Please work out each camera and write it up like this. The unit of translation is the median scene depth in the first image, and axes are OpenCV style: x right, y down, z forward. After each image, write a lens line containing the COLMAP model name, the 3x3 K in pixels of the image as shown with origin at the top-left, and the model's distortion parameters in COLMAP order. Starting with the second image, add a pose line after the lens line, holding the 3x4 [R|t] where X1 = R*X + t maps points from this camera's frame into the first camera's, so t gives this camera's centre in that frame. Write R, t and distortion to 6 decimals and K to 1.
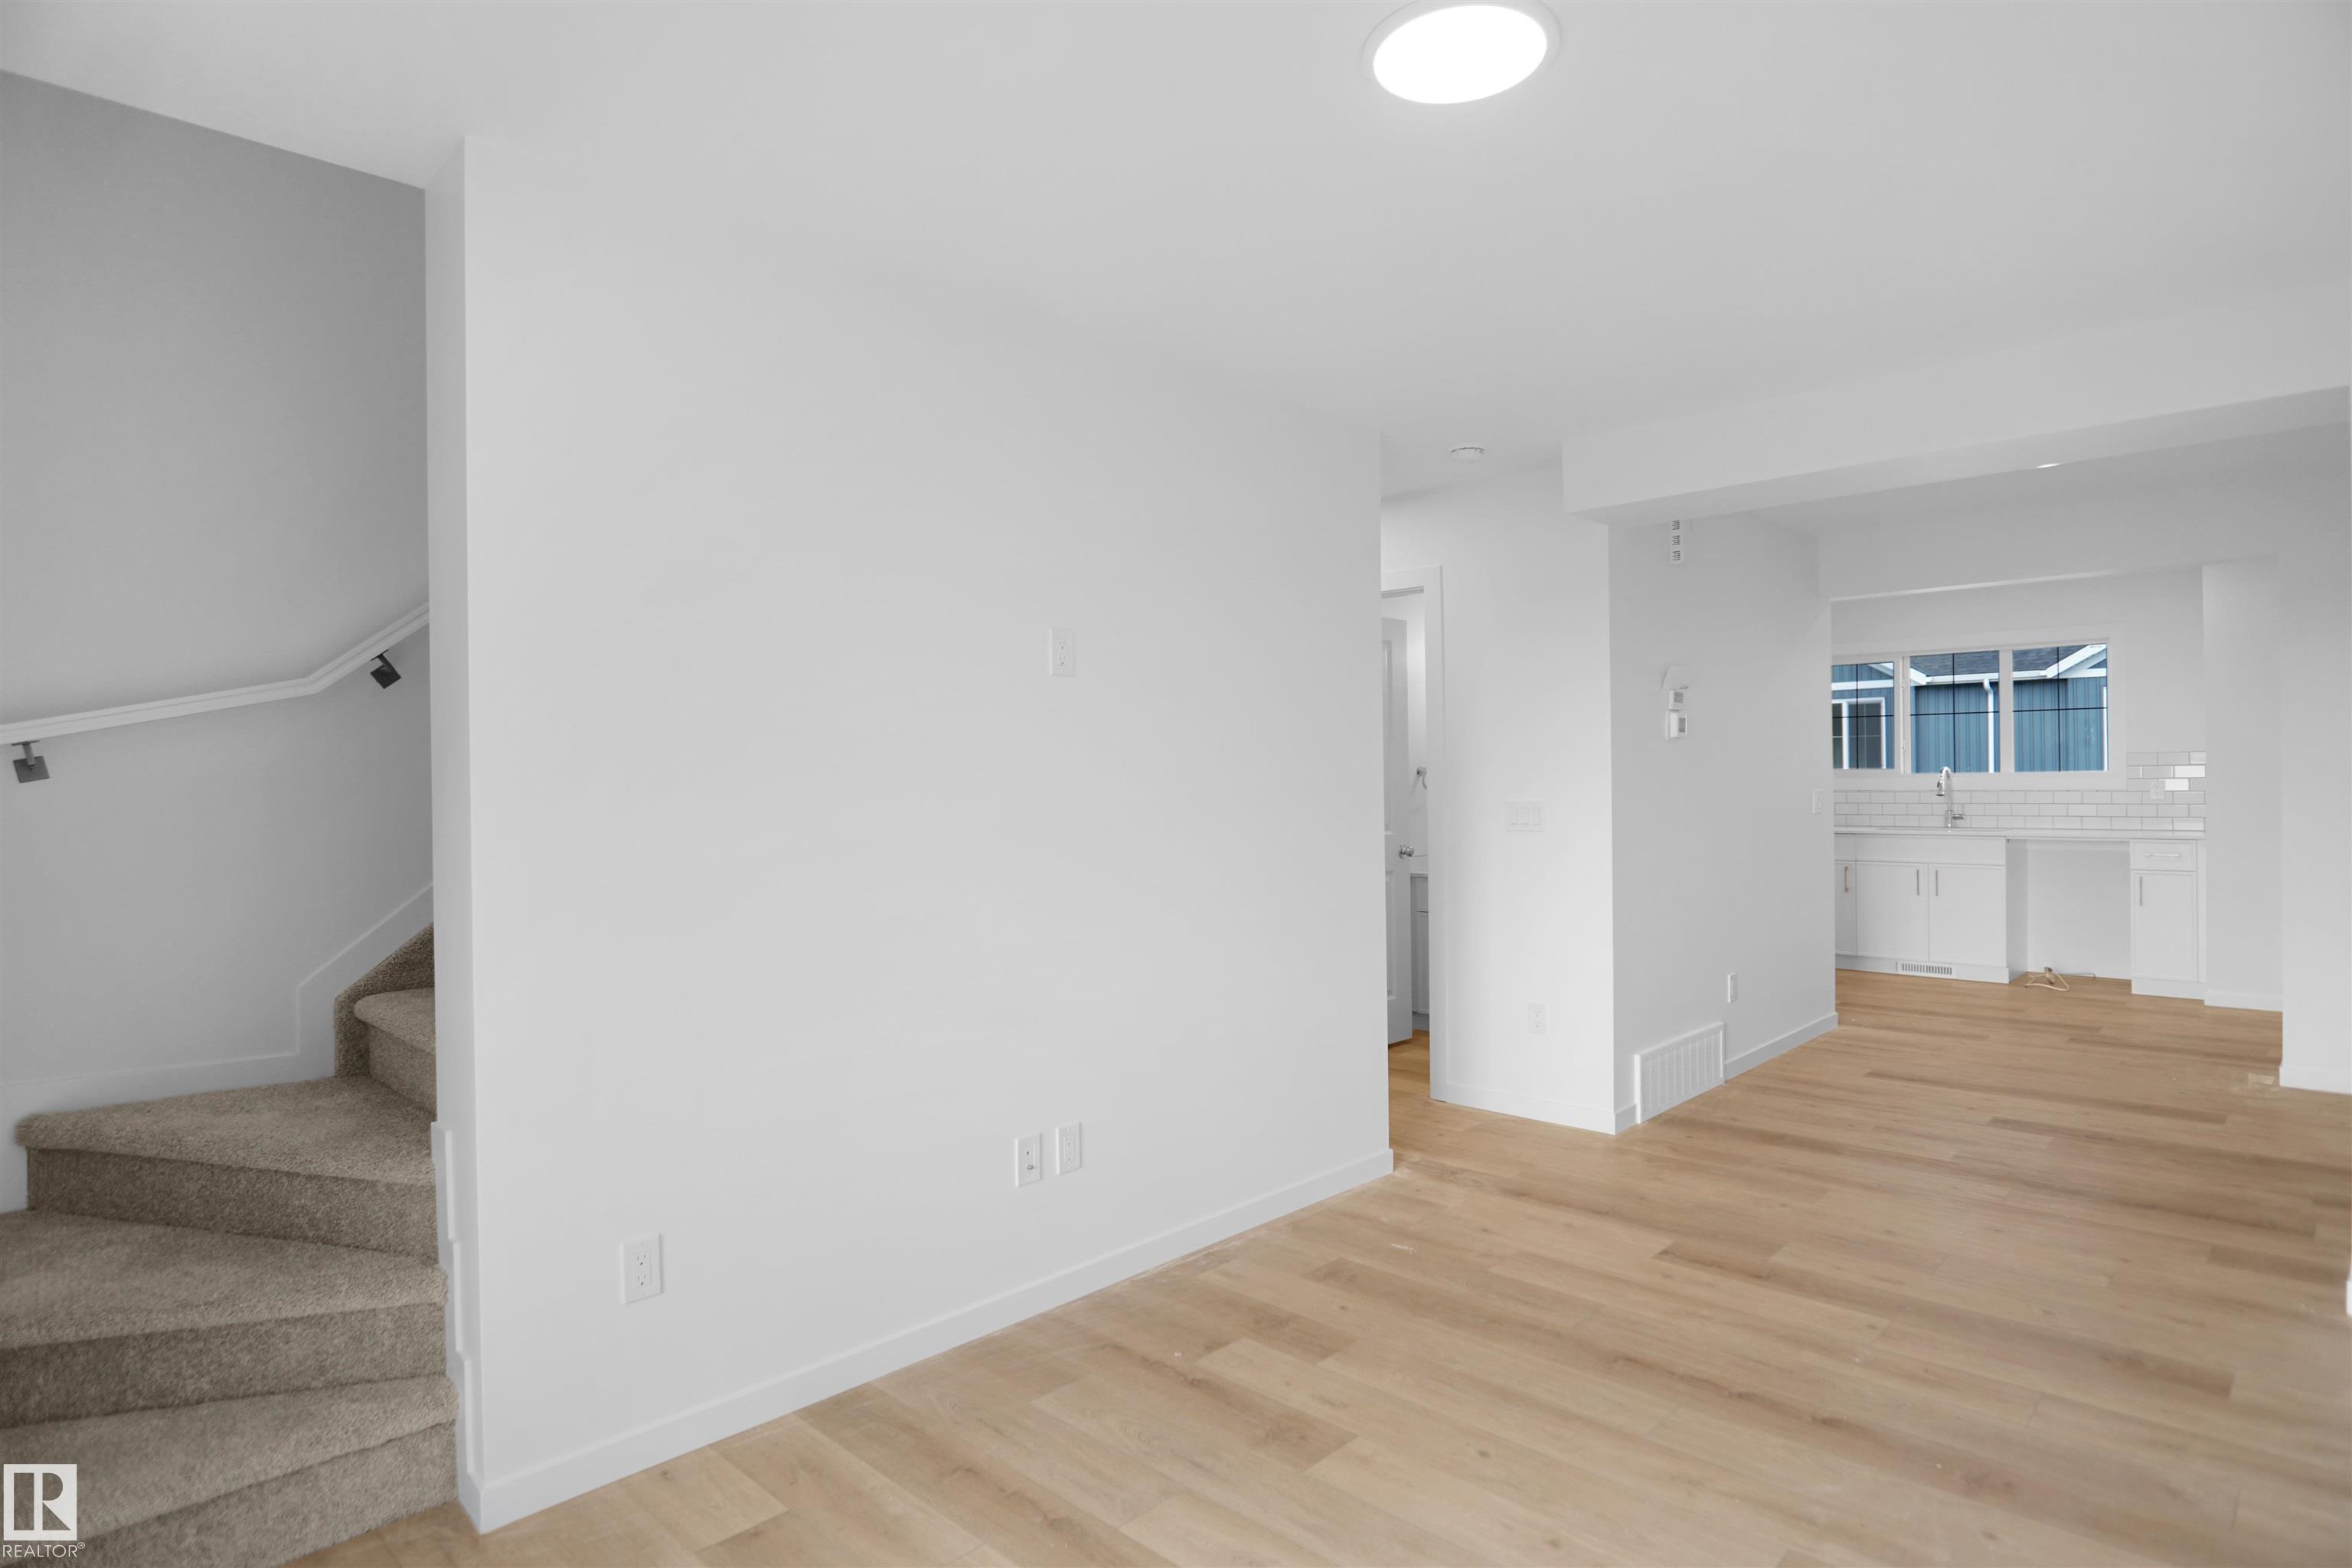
lens RADIAL K [[1280.5, 0, 1176.0], [0, 1280.5, 784.0], [0, 0, 1]] dist [-0.036833, 0.008776]
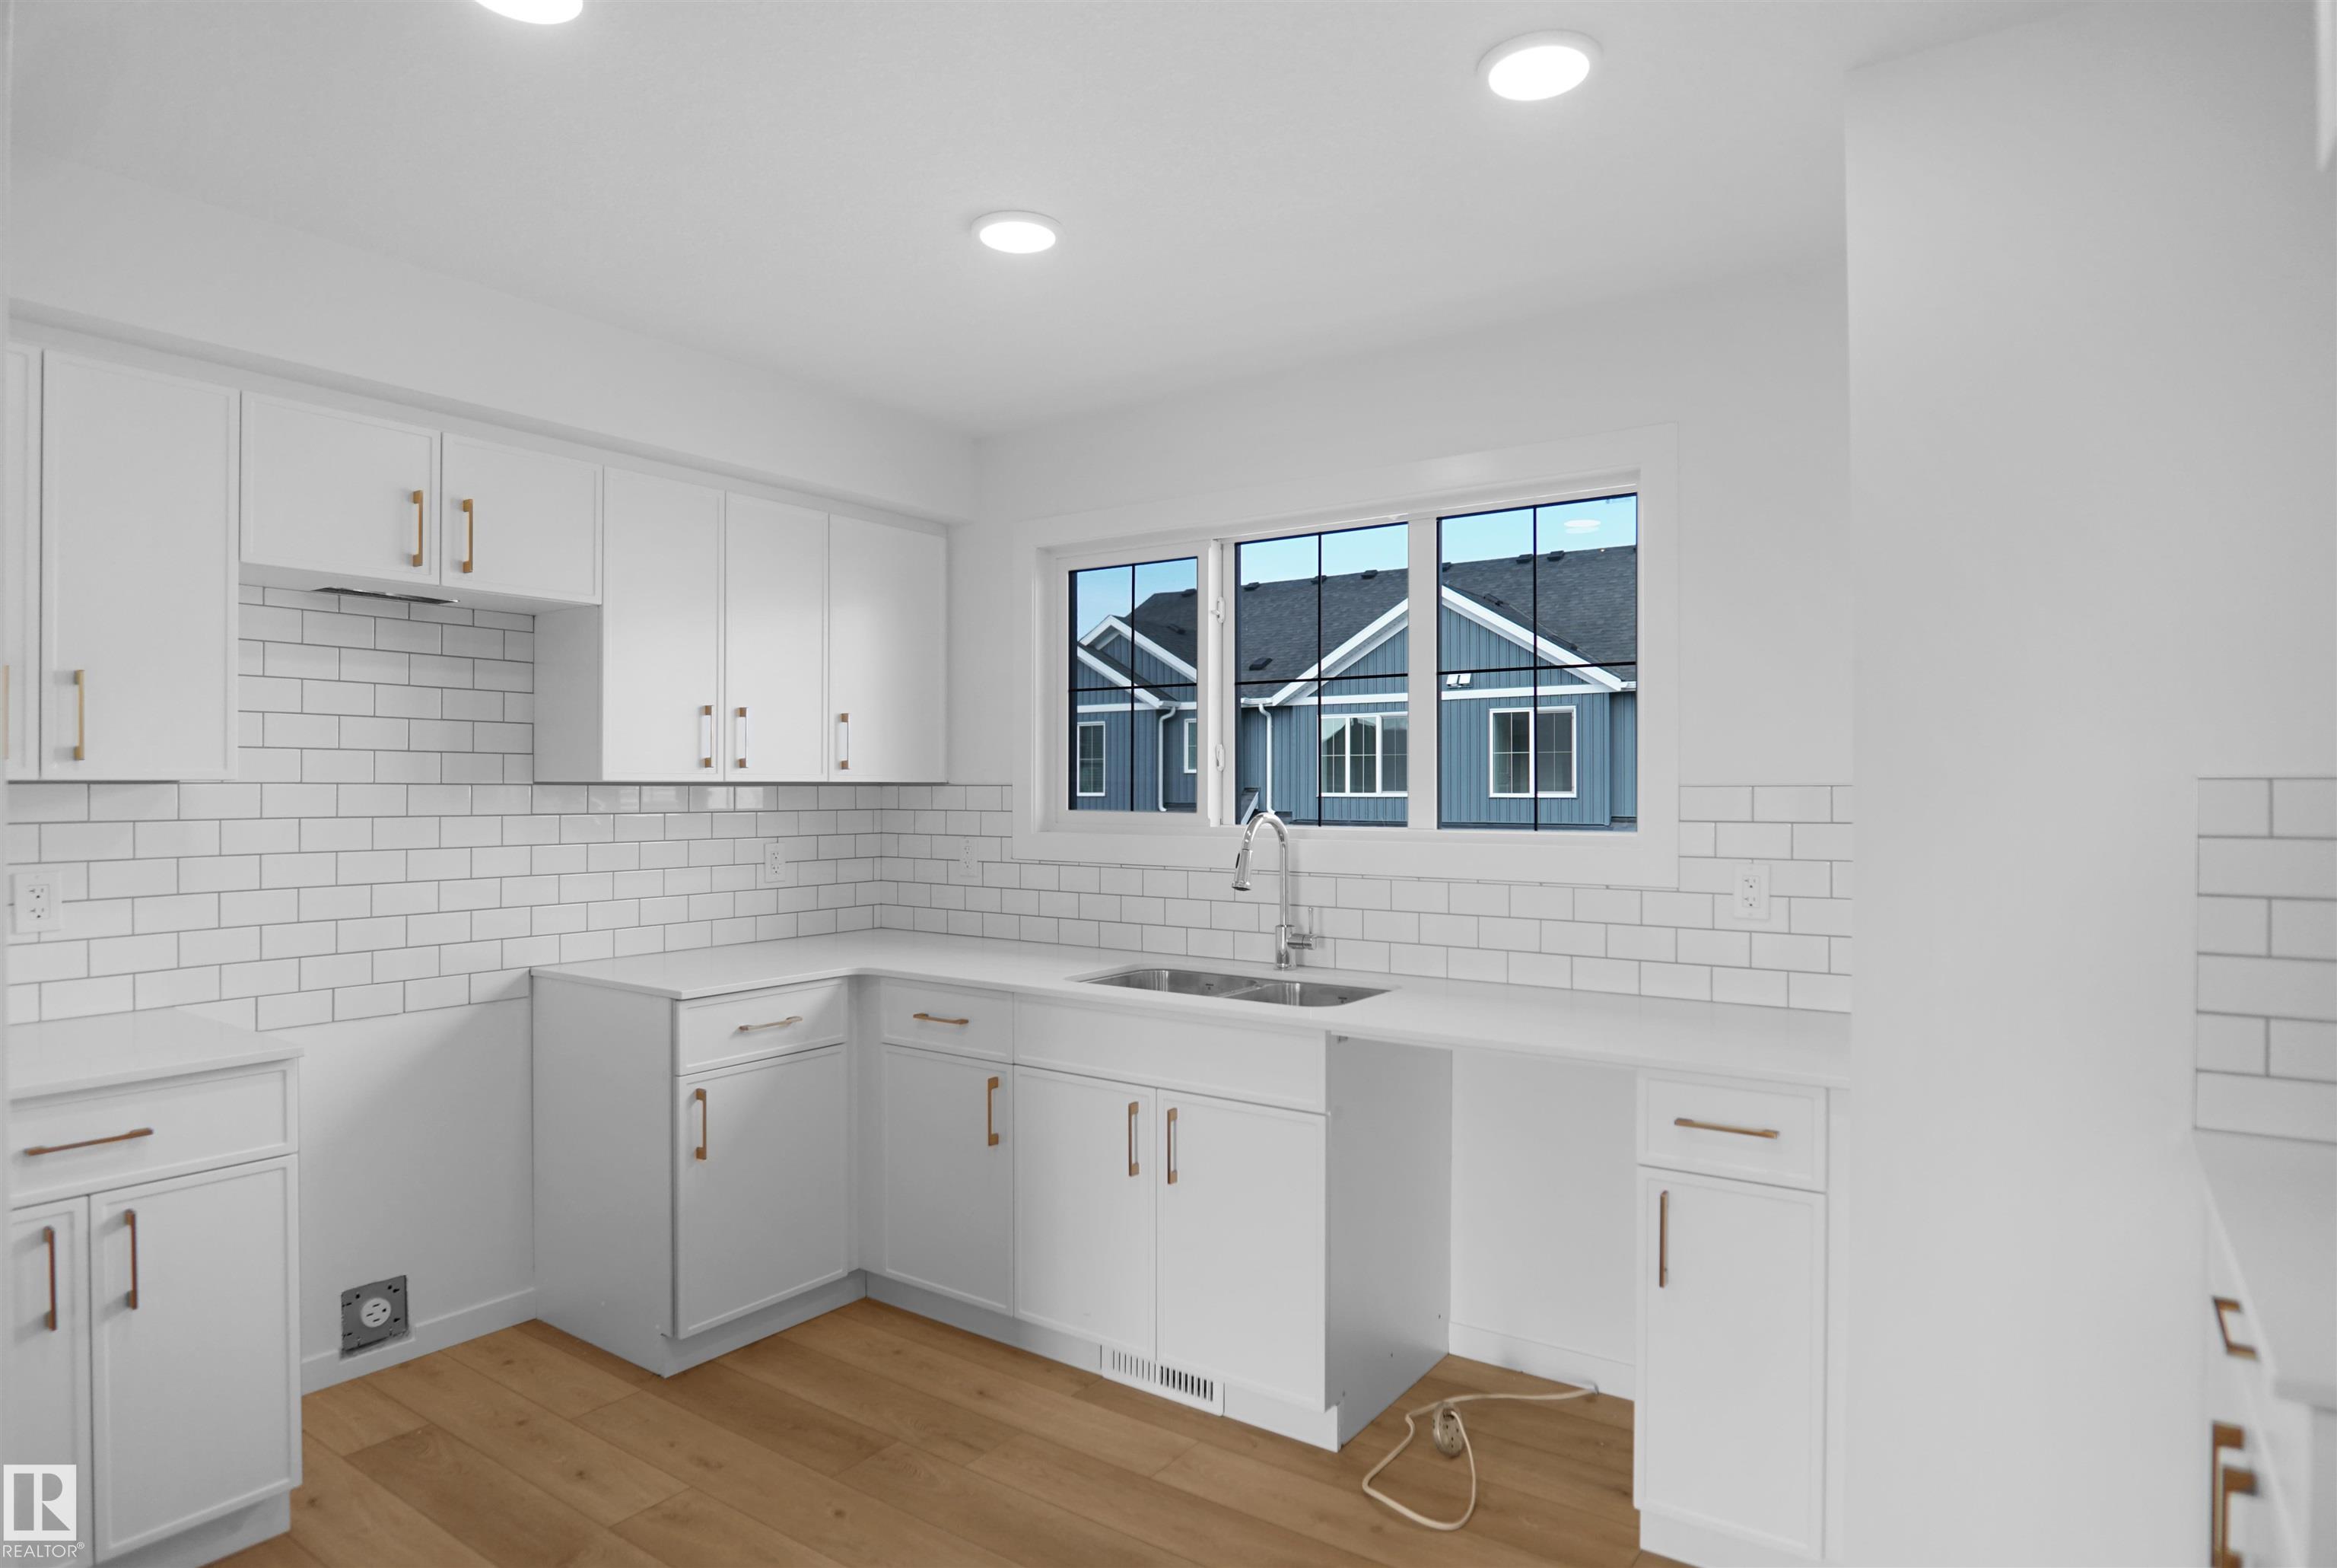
lens RADIAL K [[1300.1, 0, 1161.0], [0, 1300.1, 790.4], [0, 0, 1]] dist [-0.034076, 0.000181]
pose [[0.989647, 0.012978, 0.142938, 0.511338], [-0.012500, 0.999913, -0.004239, -0.018241], [-0.142981, 0.002408, 0.989723, 0.601819]]
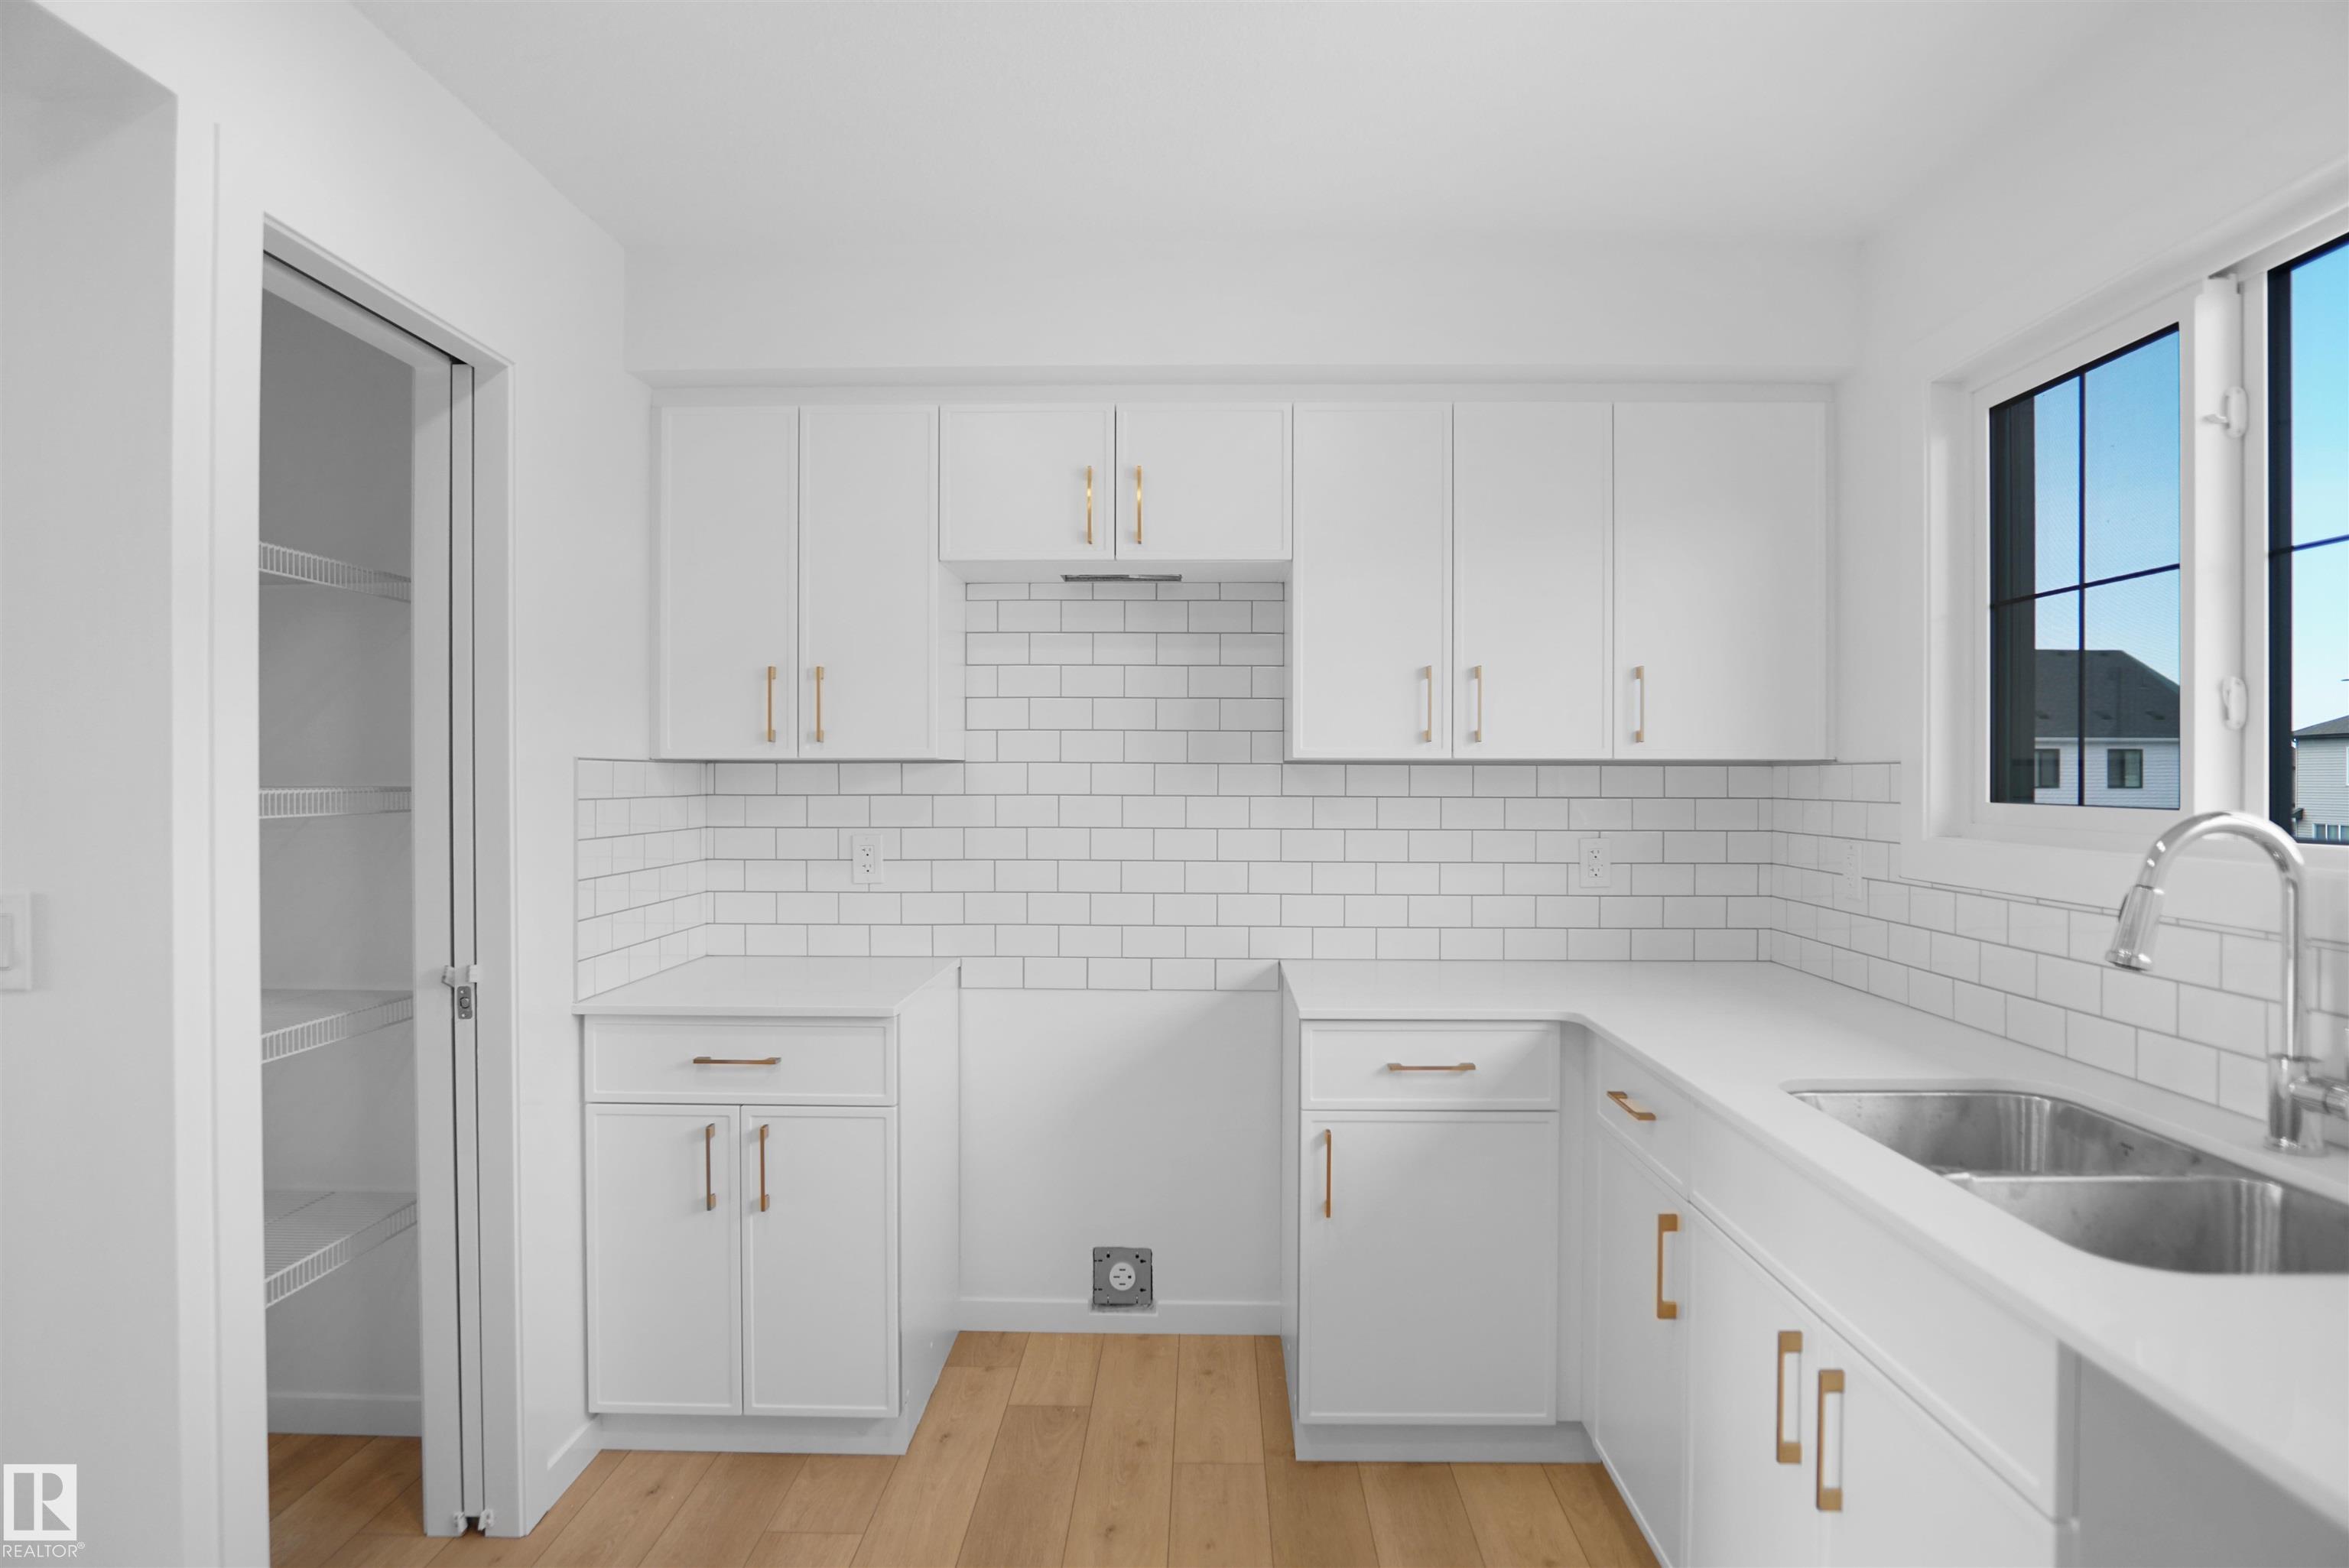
lens RADIAL K [[1278.8, 0, 1174.5], [0, 1278.8, 784.0], [0, 0, 1]] dist [-0.036833, 0.008776]
pose [[0.678282, 0.019219, -0.734550, 0.626628], [-0.015047, 0.999812, 0.012265, -0.017551], [0.734647, 0.002733, 0.678444, 0.753168]]
